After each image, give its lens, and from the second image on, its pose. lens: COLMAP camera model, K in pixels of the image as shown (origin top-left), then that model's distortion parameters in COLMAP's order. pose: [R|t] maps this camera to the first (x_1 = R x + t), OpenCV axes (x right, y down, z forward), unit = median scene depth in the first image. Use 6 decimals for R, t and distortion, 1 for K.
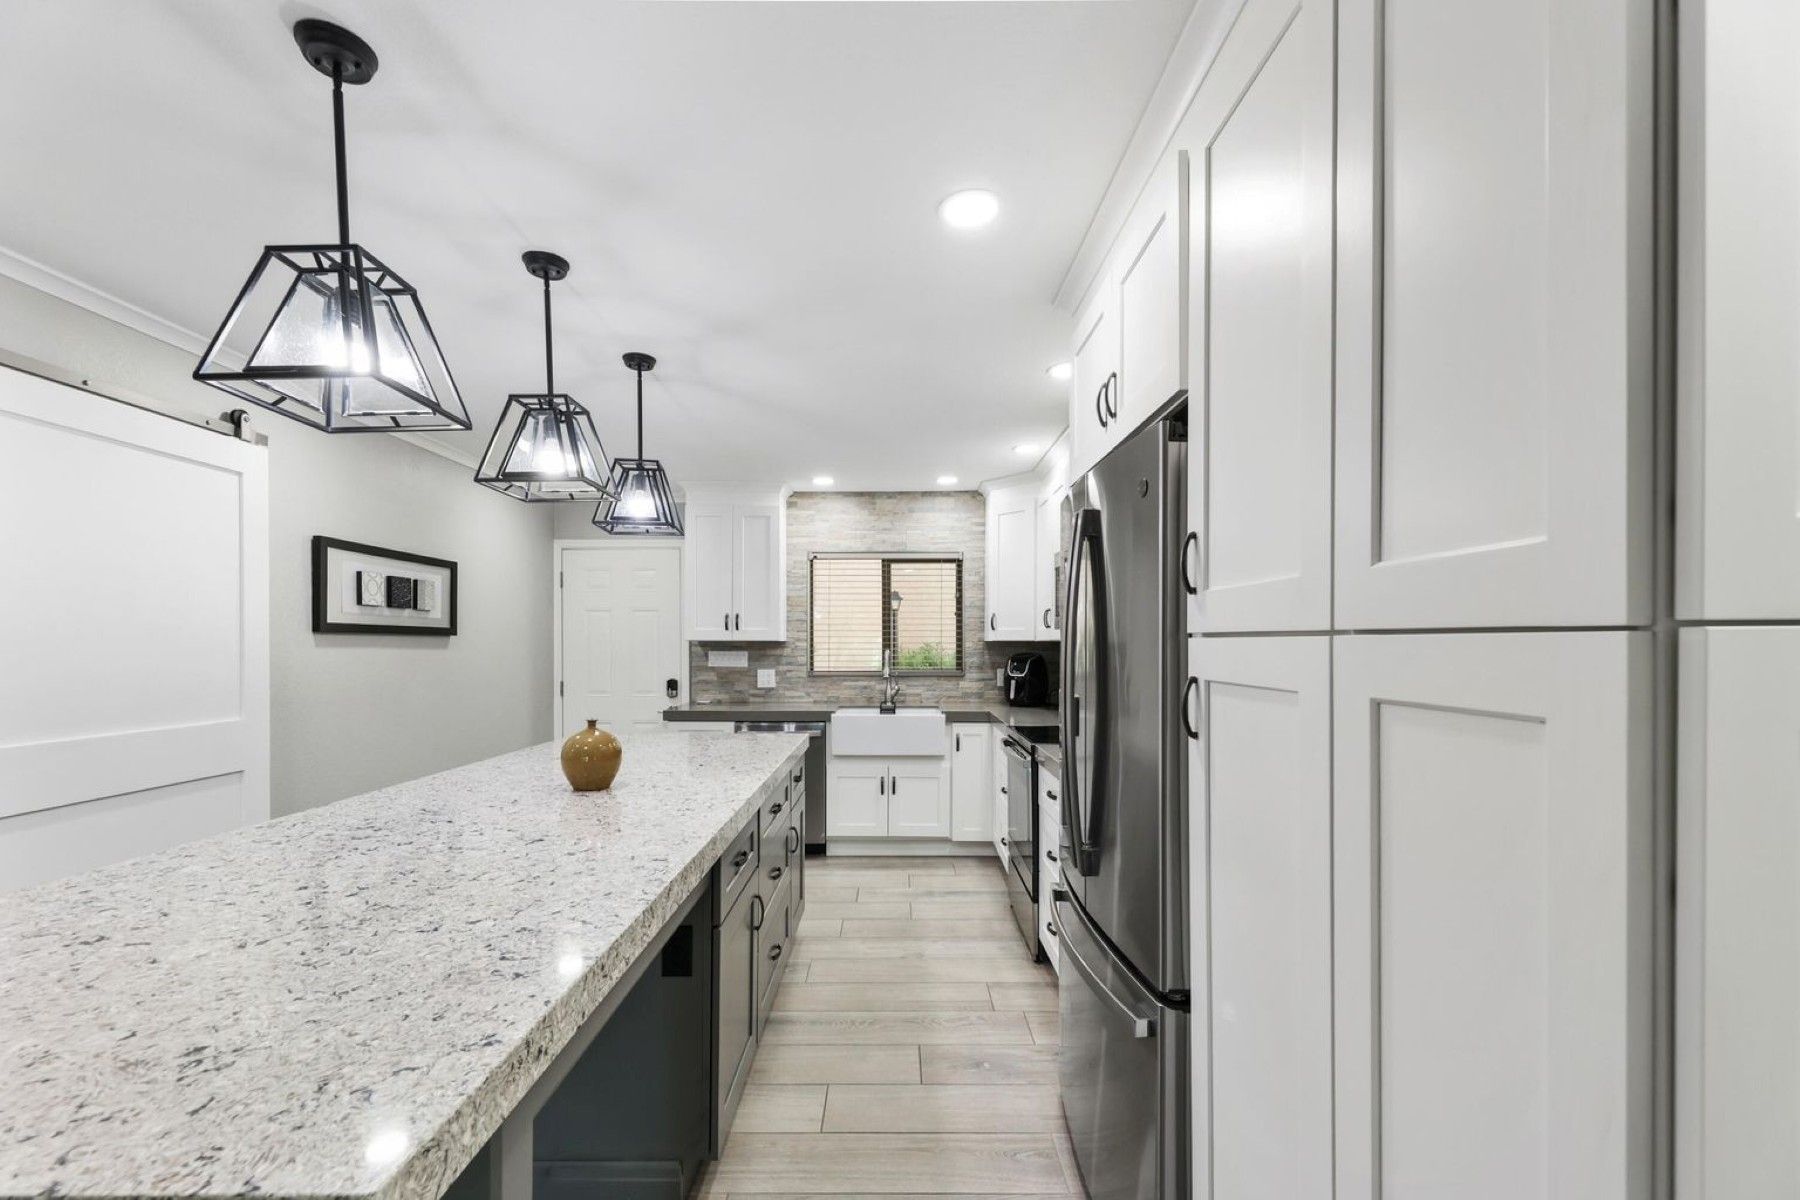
lens RADIAL K [[736.5, 0, 889.7], [0, 736.5, 648.0], [0, 0, 1]] dist [0.013605, -0.000601]
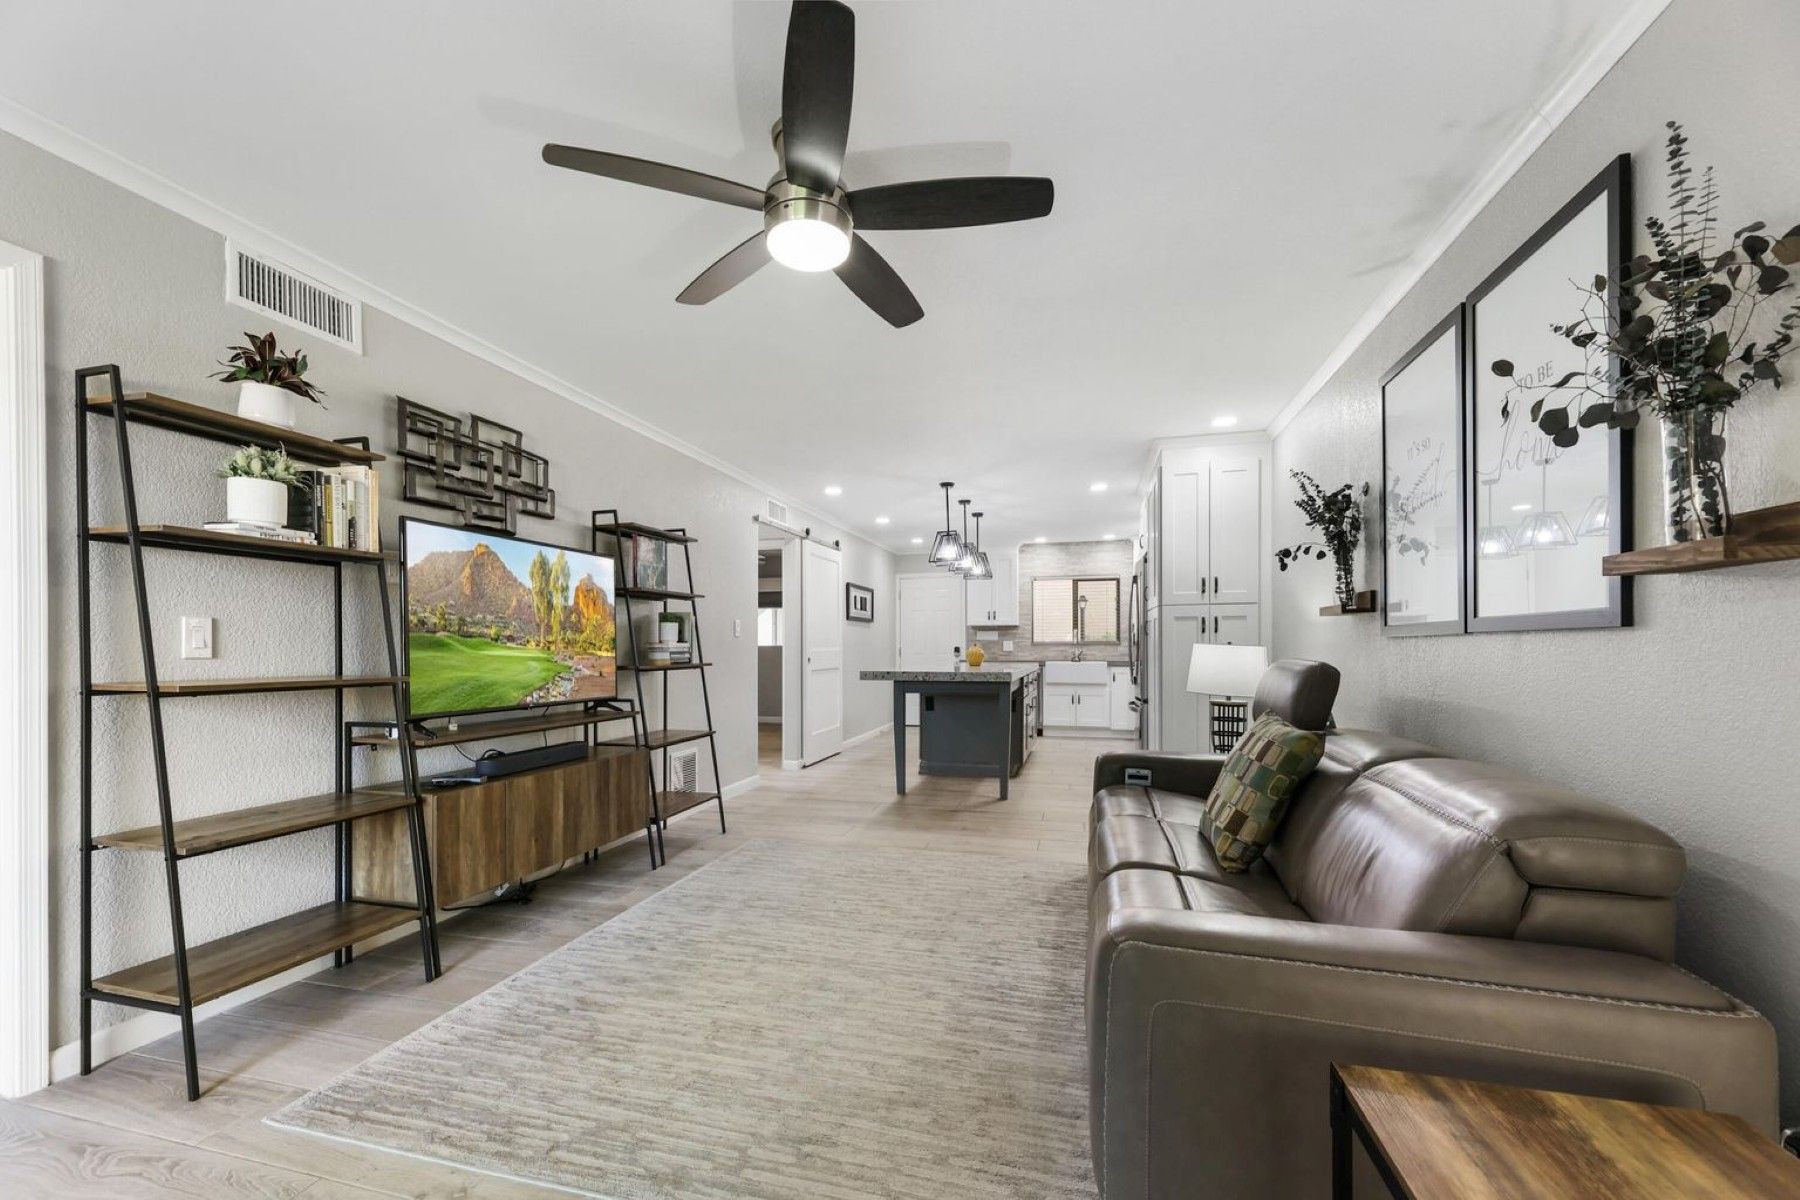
lens RADIAL K [[736.5, 0, 884.8], [0, 736.5, 649.4], [0, 0, 1]] dist [0.013605, -0.000601]
pose [[0.965700, -0.001848, -0.259655, 0.013975], [0.001655, 0.999998, -0.000962, 0.051646], [0.259657, 0.000499, 0.965701, -0.871574]]
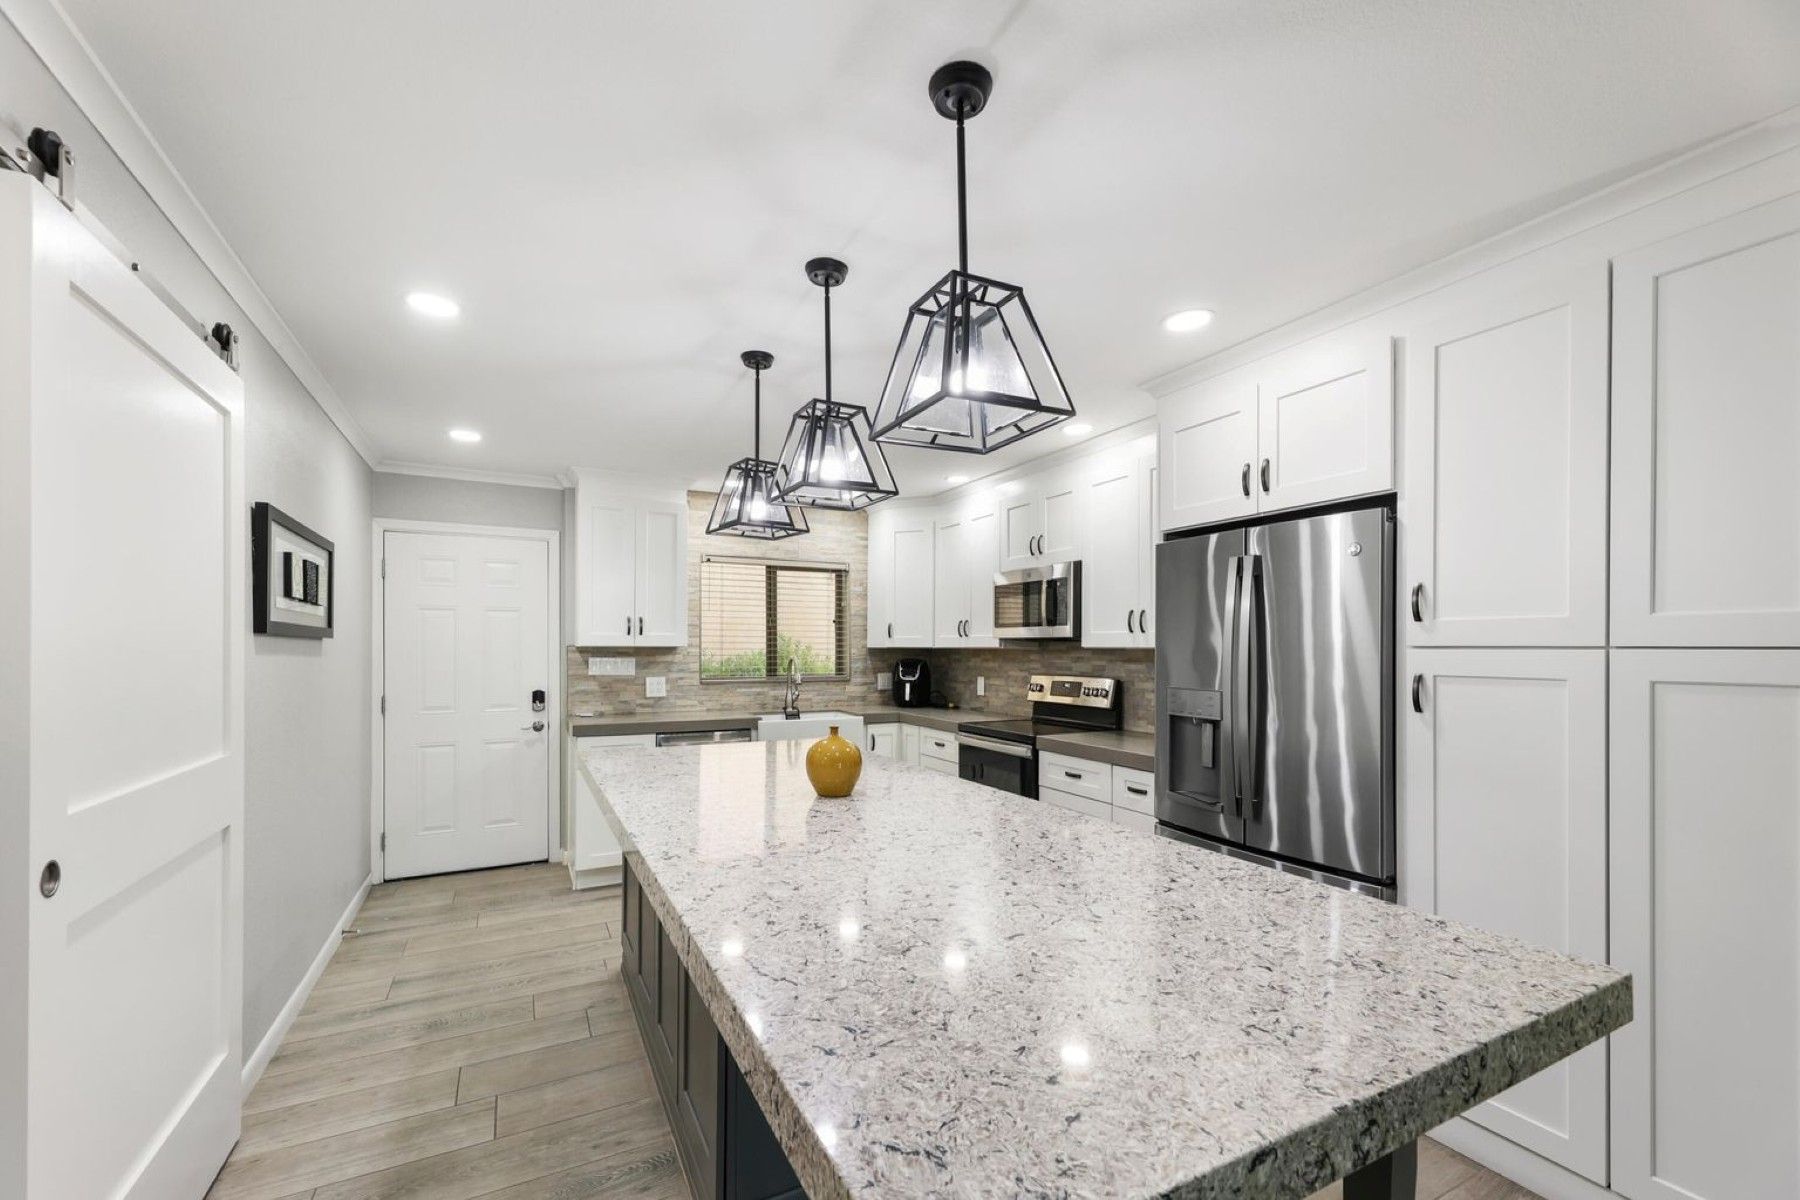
lens RADIAL K [[736.5, 0, 903.1], [0, 736.5, 650.0], [0, 0, 1]] dist [0.013605, -0.000601]
pose [[0.880345, 0.001969, 0.474329, -0.335261], [0.000177, 0.999990, -0.004481, -0.001070], [-0.474333, 0.004029, 0.880336, 0.030751]]
